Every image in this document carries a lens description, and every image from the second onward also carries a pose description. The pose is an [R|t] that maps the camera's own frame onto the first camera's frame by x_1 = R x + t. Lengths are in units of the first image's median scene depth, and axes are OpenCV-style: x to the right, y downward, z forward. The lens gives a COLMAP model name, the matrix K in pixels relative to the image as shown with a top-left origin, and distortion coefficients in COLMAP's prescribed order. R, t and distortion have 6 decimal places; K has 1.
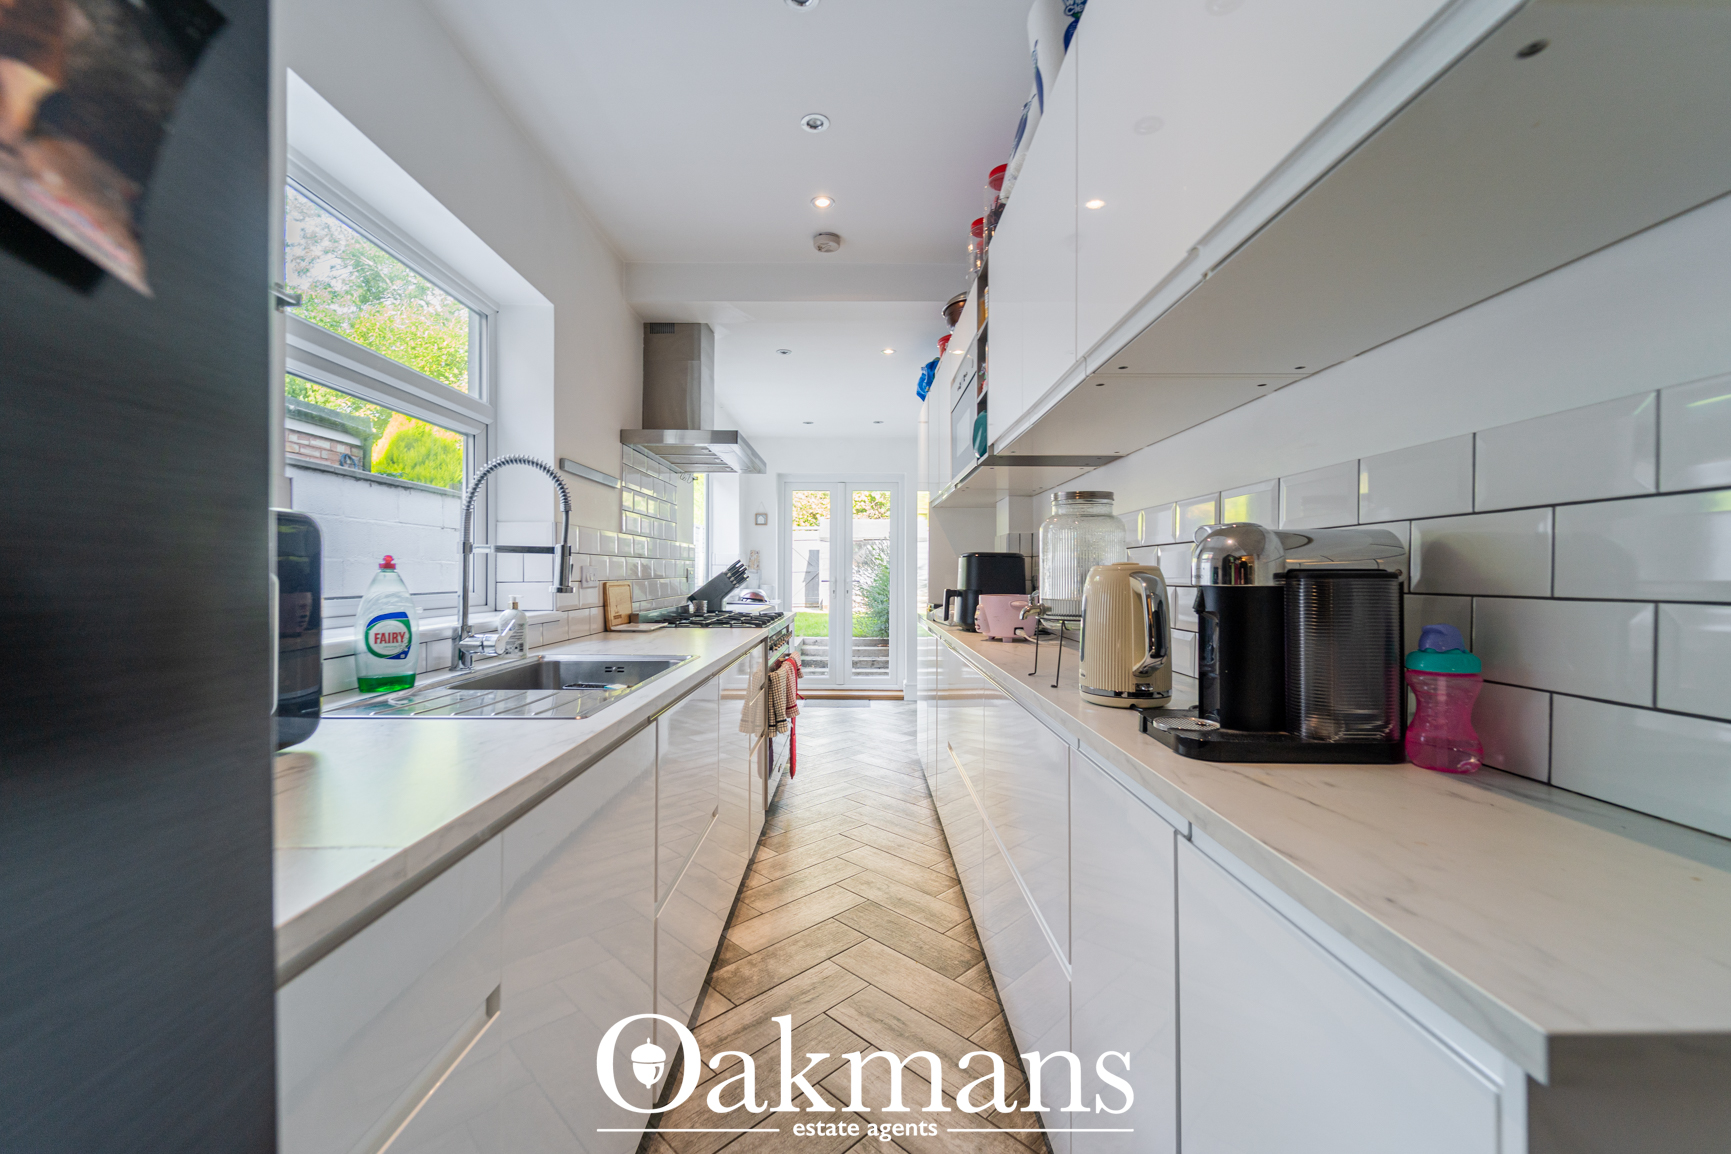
lens RADIAL K [[704.9, 0, 861.3], [0, 704.9, 569.9], [0, 0, 1]] dist [0.000645, 0.000135]
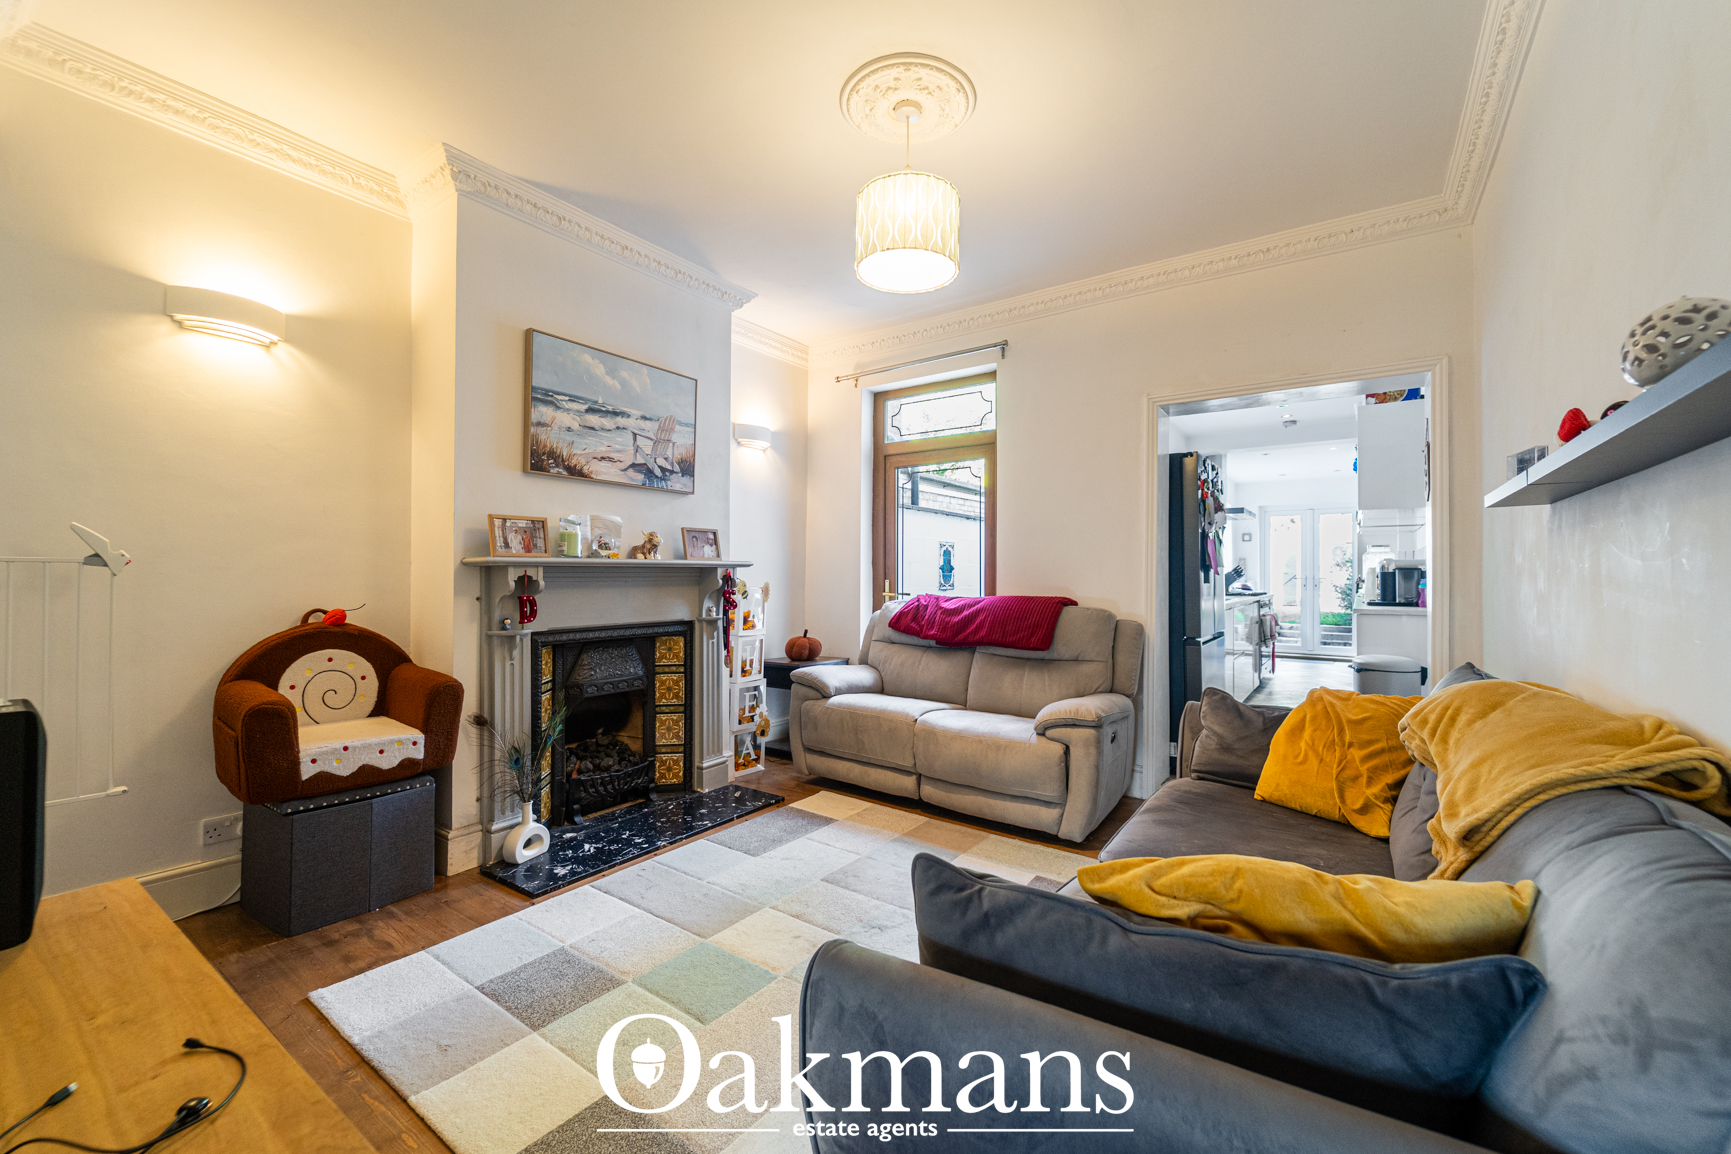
lens RADIAL K [[704.9, 0, 861.3], [0, 704.9, 569.9], [0, 0, 1]] dist [0.000645, 0.000135]
pose [[0.815645, -0.002084, -0.578549, 0.402833], [0.000471, 0.999996, -0.002937, 0.023940], [0.578553, 0.002123, 0.815642, -4.806379]]
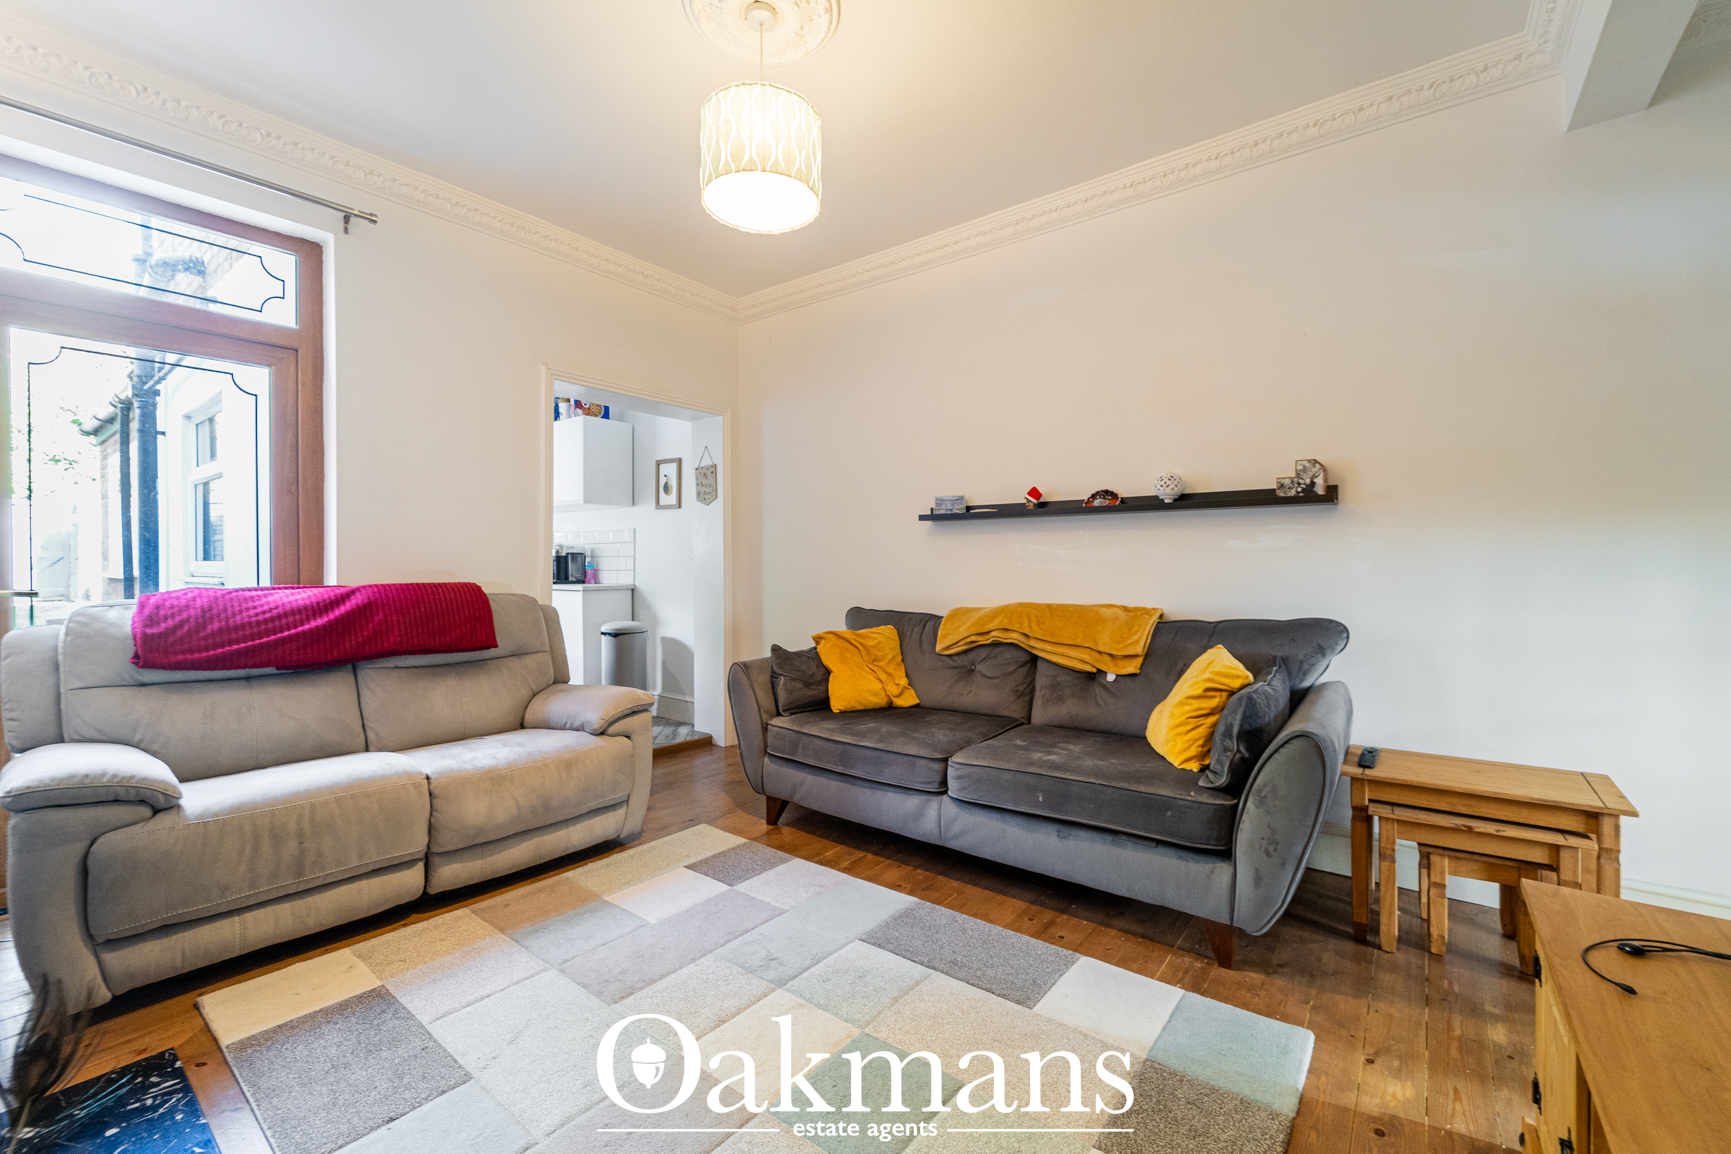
lens RADIAL K [[704.9, 0, 861.3], [0, 704.9, 569.9], [0, 0, 1]] dist [0.000645, 0.000135]
pose [[0.618126, -0.006055, 0.786056, -2.348923], [-0.004291, 0.999929, 0.011077, 0.067075], [-0.786067, -0.010220, 0.618056, -4.287635]]
